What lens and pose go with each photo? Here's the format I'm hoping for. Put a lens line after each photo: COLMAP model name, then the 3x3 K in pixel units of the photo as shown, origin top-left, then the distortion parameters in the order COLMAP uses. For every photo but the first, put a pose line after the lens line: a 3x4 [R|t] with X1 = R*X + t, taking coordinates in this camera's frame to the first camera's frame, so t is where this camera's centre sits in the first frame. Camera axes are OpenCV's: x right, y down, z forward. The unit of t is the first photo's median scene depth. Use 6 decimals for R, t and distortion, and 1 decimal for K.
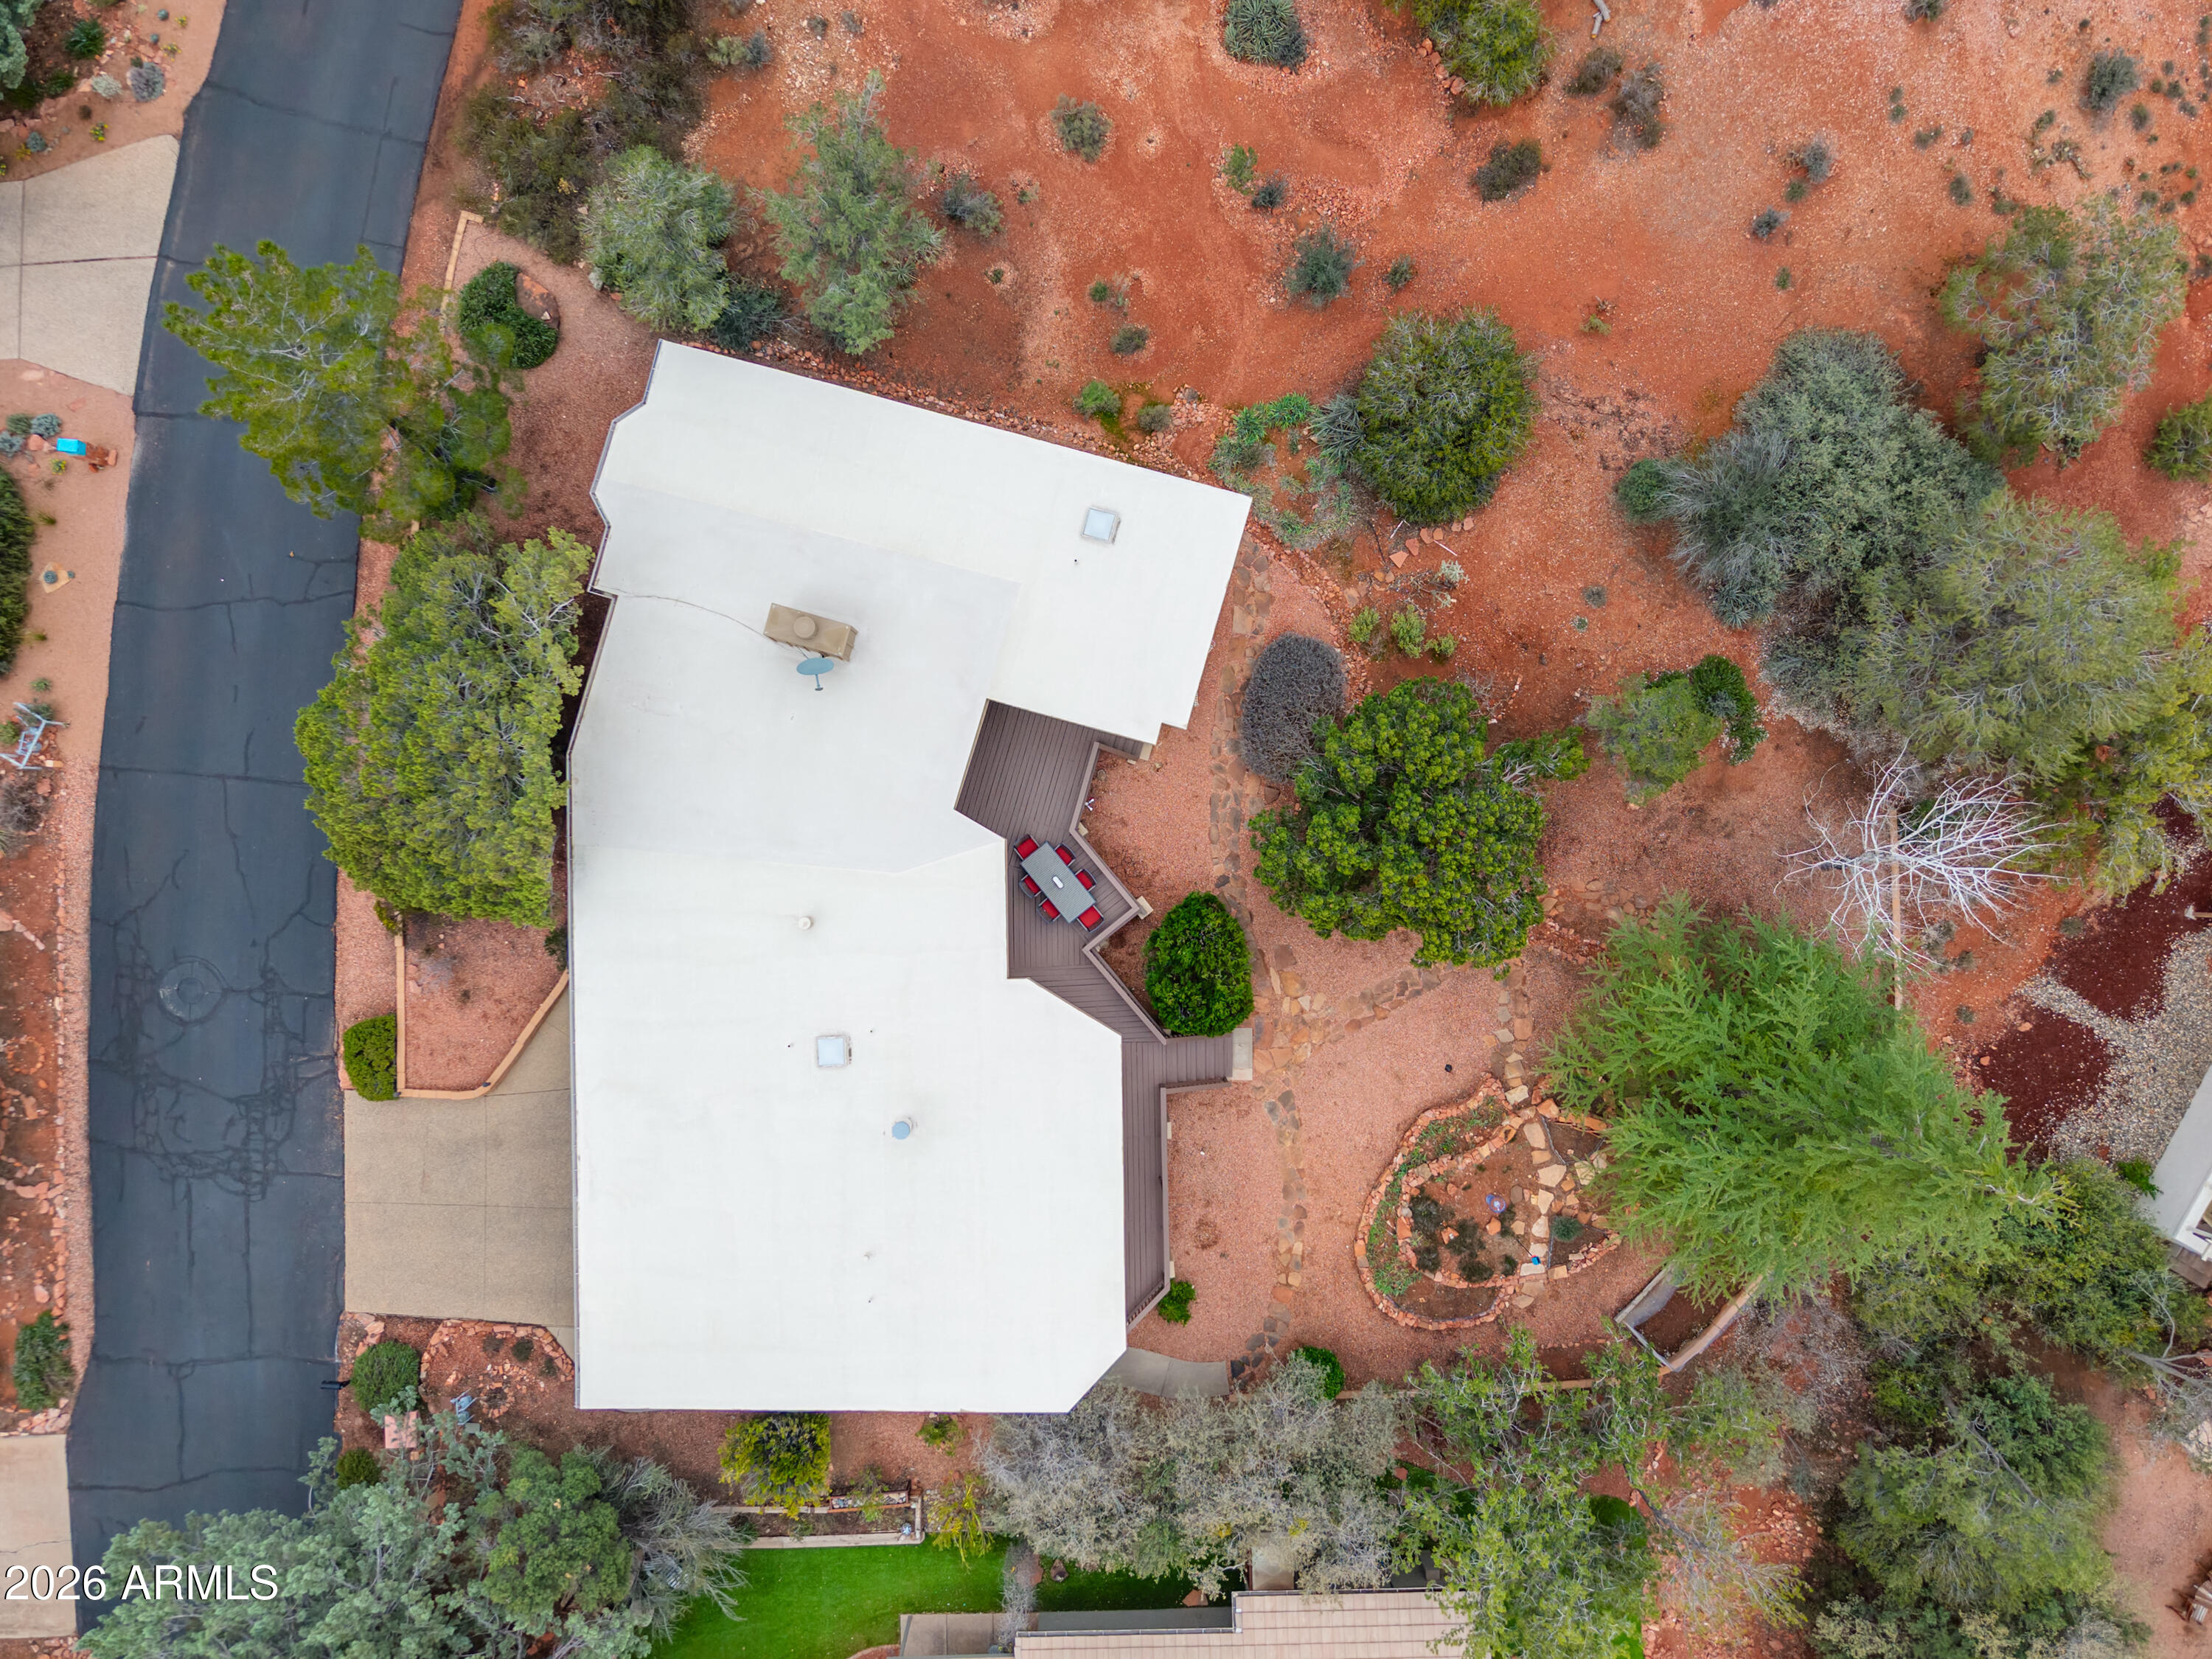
lens RADIAL K [[1482.9, 0, 1120.5], [0, 1482.9, 812.5], [0, 0, 1]] dist [0.038934, -0.021475]
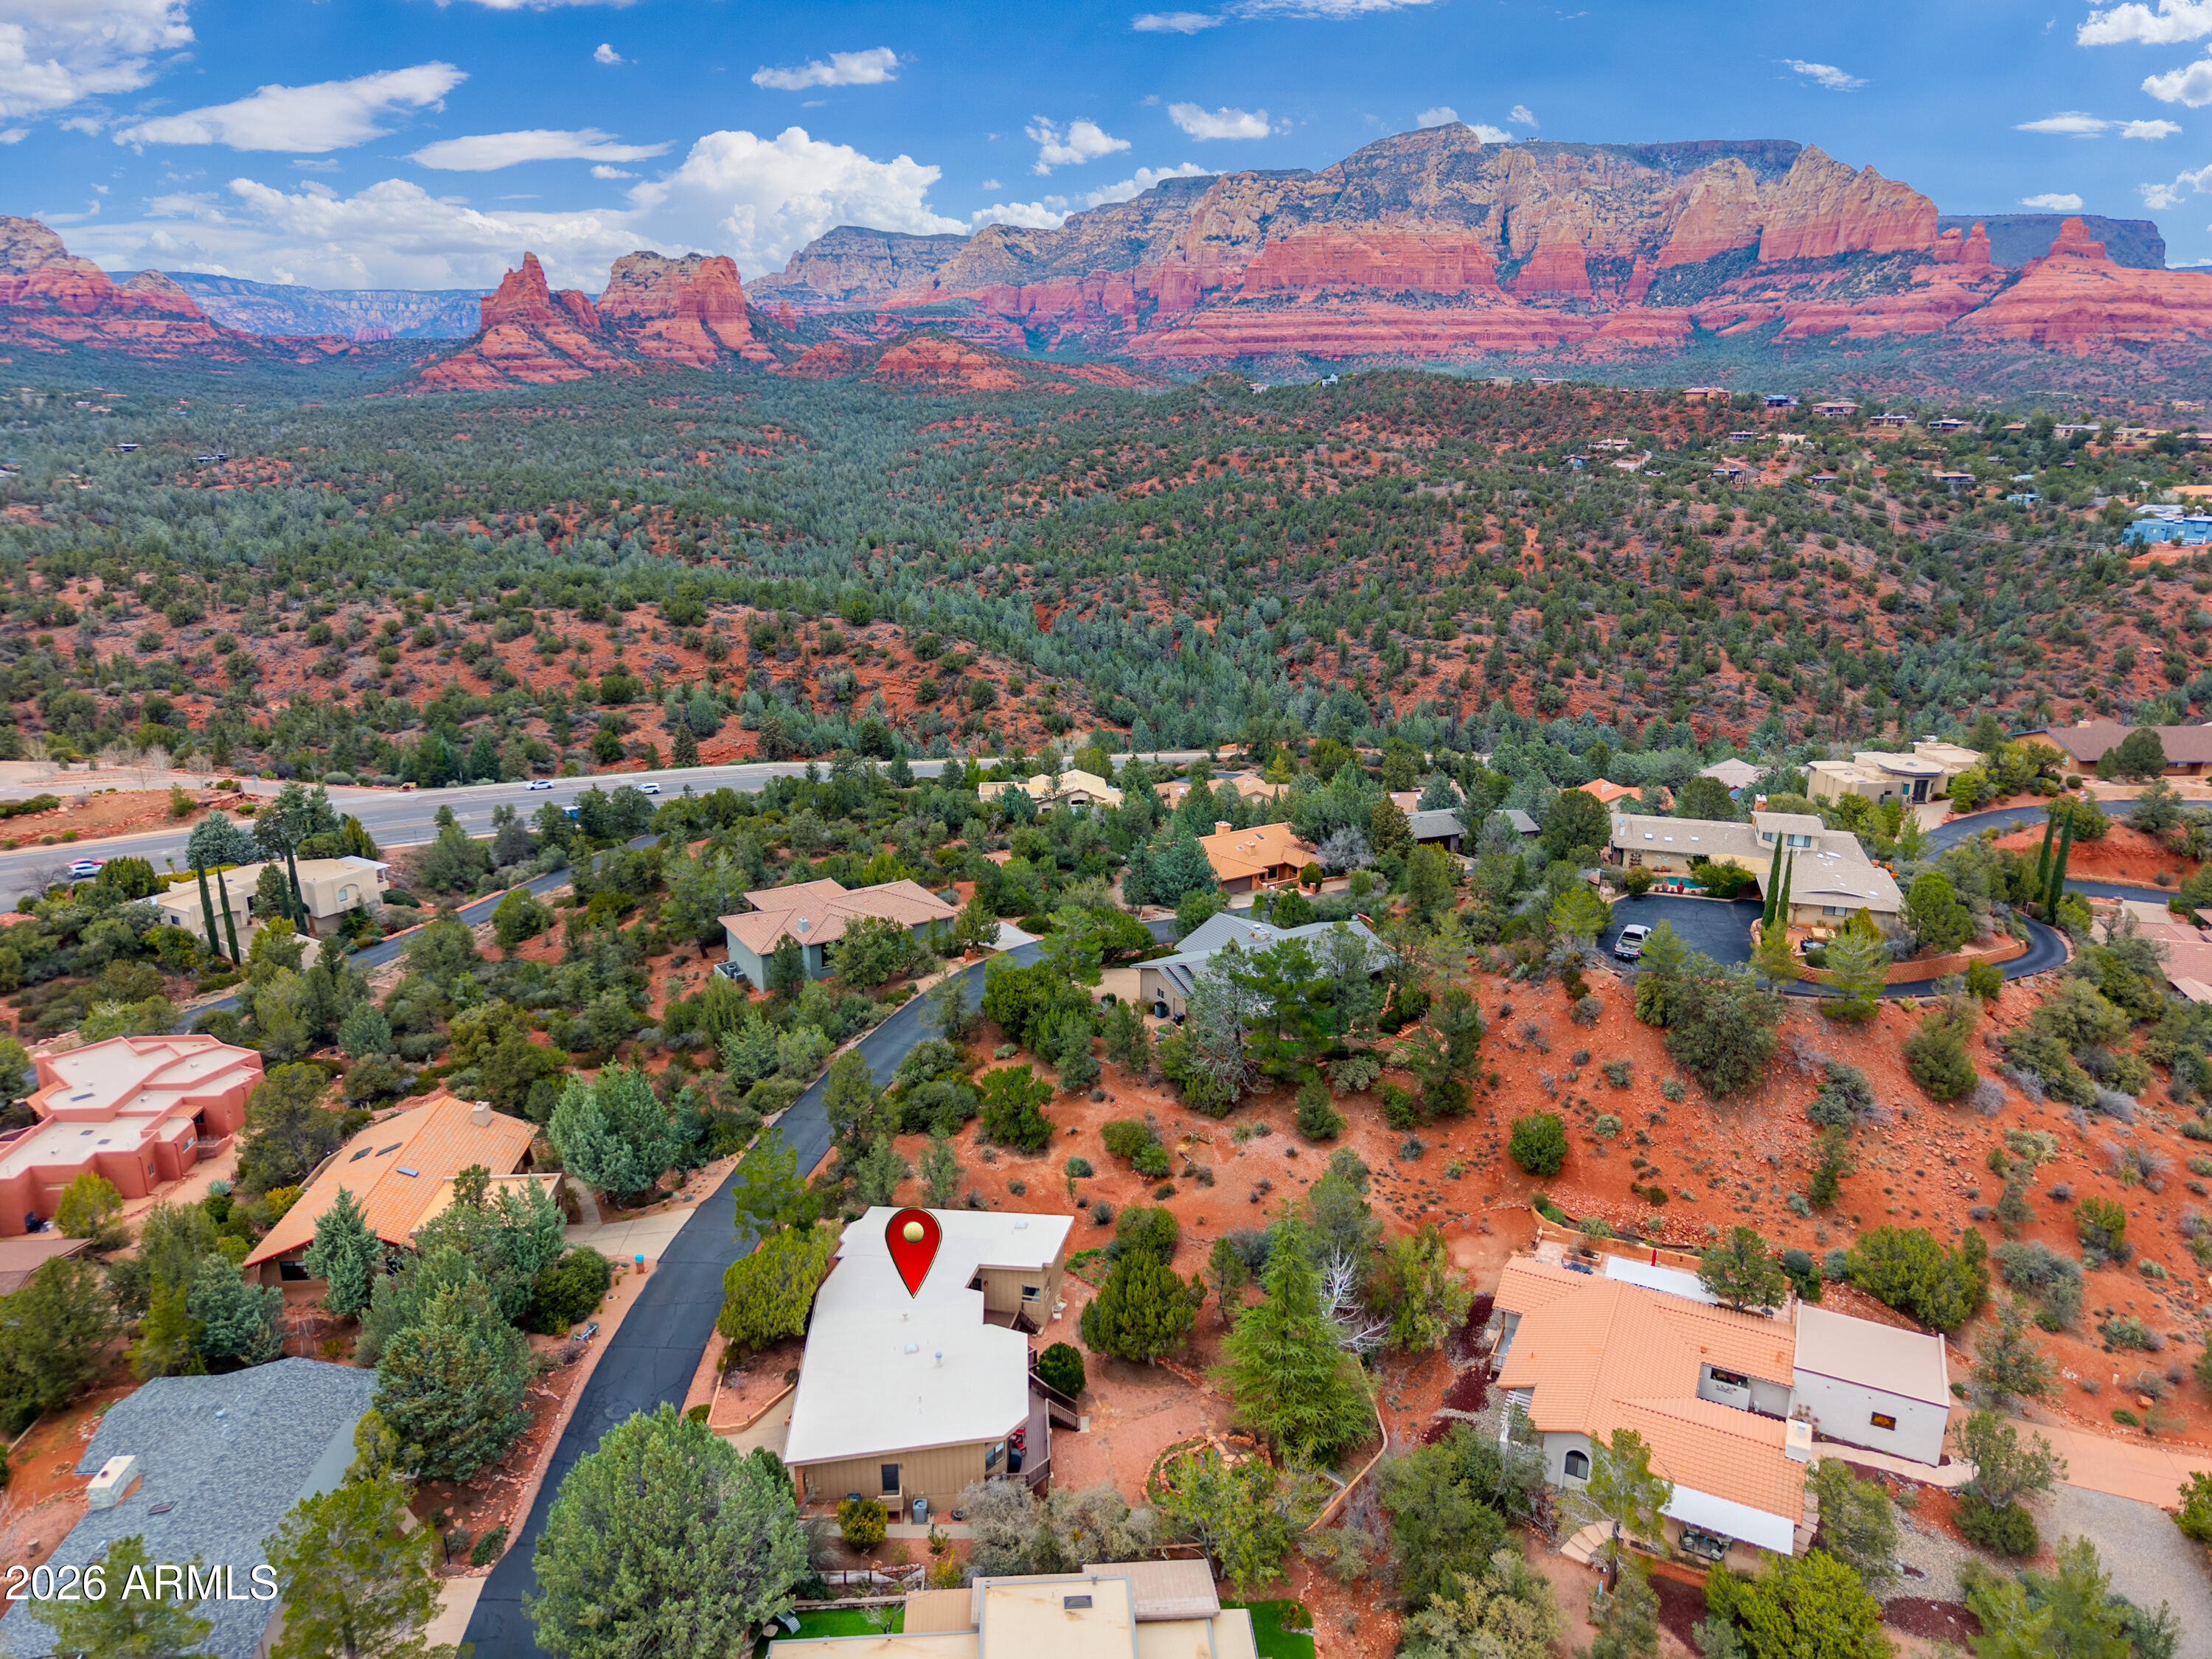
lens RADIAL K [[1482.9, 0, 1104.3], [0, 1482.9, 838.5], [0, 0, 1]] dist [0.038934, -0.021475]
pose [[0.998872, -0.010037, 0.046414, 0.017825], [0.047240, 0.309529, -0.949716, 2.042118], [-0.004834, 0.950837, 0.309654, -0.525161]]
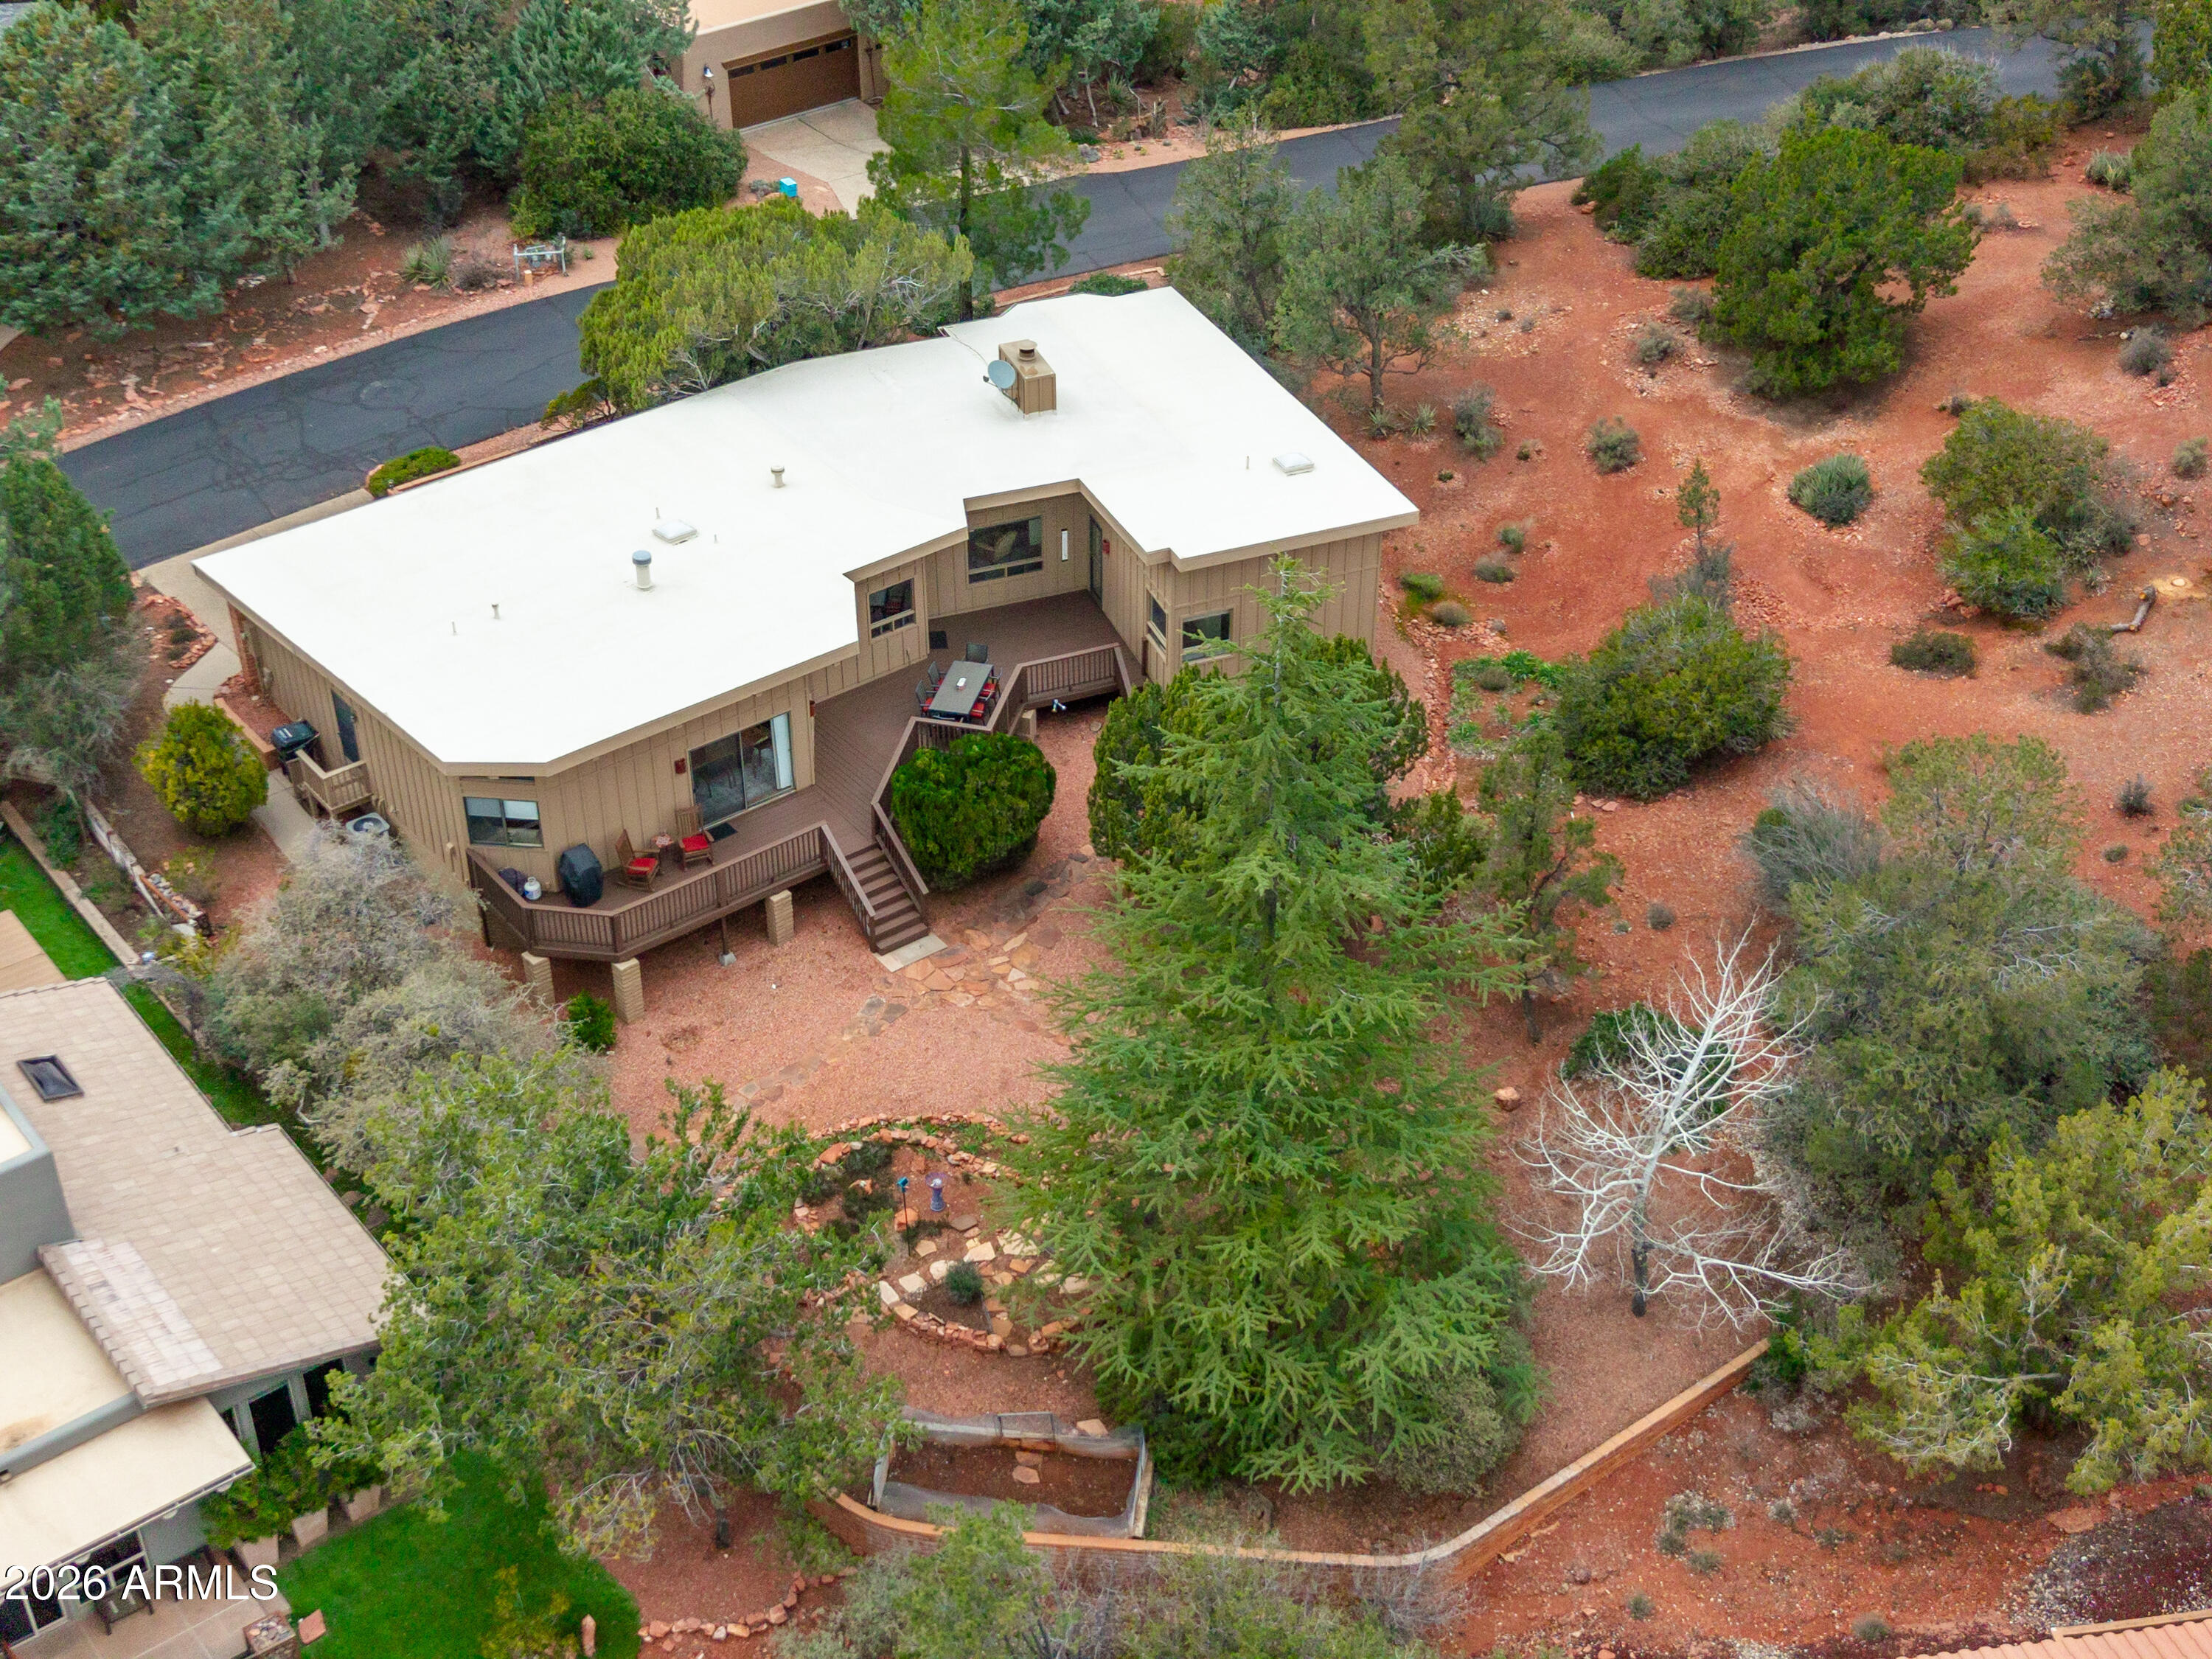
lens RADIAL K [[2960.8, 0, 1098.2], [0, 2960.8, 804.6], [0, 0, 1]] dist [0.159512, 0.000000]
pose [[0.597296, 0.465235, -0.653294, 1.129485], [-0.801768, 0.366823, -0.471815, 0.797847], [0.020138, 0.805604, 0.592112, 0.032829]]
